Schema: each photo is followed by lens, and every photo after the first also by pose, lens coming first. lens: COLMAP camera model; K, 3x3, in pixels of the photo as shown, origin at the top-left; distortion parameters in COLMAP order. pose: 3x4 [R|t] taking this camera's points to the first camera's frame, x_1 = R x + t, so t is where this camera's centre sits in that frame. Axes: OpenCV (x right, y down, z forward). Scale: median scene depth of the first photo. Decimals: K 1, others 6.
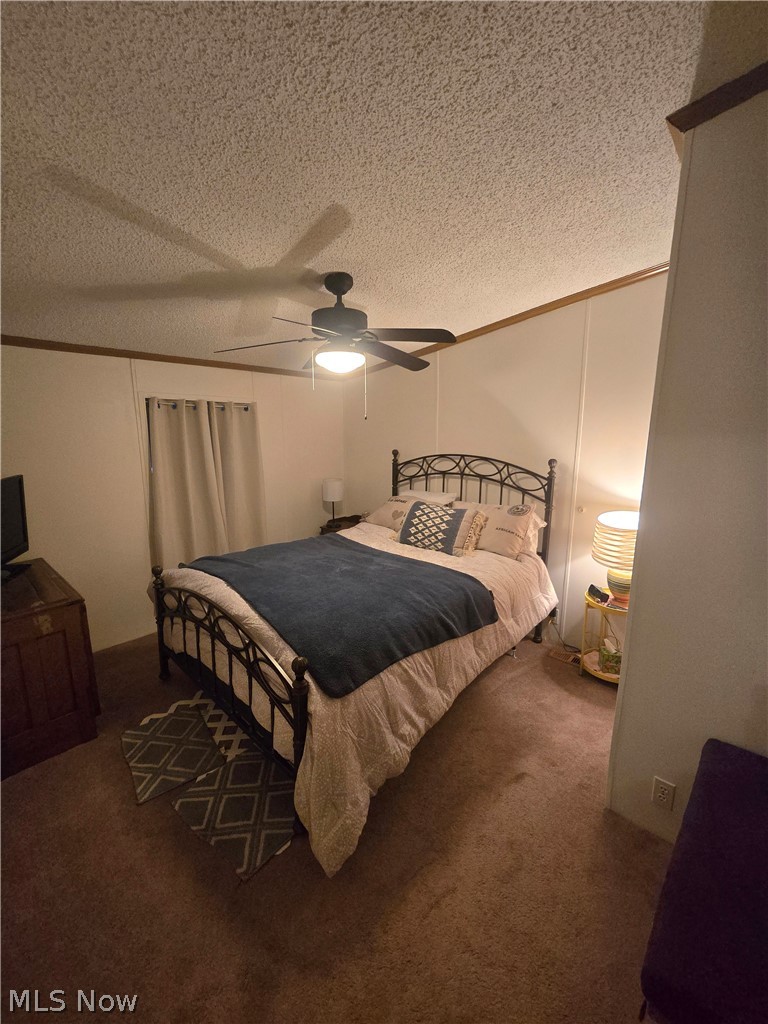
lens RADIAL K [[428.2, 0, 388.8], [0, 428.2, 511.3], [0, 0, 1]] dist [-0.004788, 0.002158]
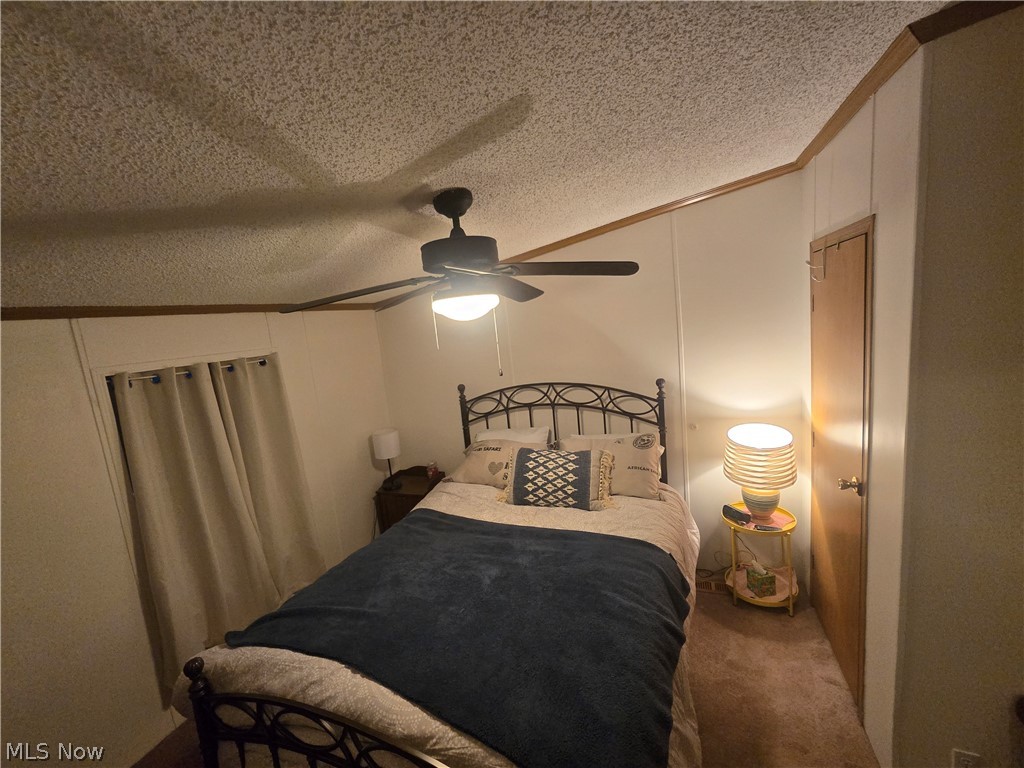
lens RADIAL K [[428.2, 0, 508.7], [0, 428.2, 383.2], [0, 0, 1]] dist [-0.004788, 0.002158]
pose [[0.932970, -0.150210, 0.327114, -0.227884], [0.168654, 0.985261, -0.028592, -0.140349], [-0.317998, 0.081844, 0.944552, 0.223540]]
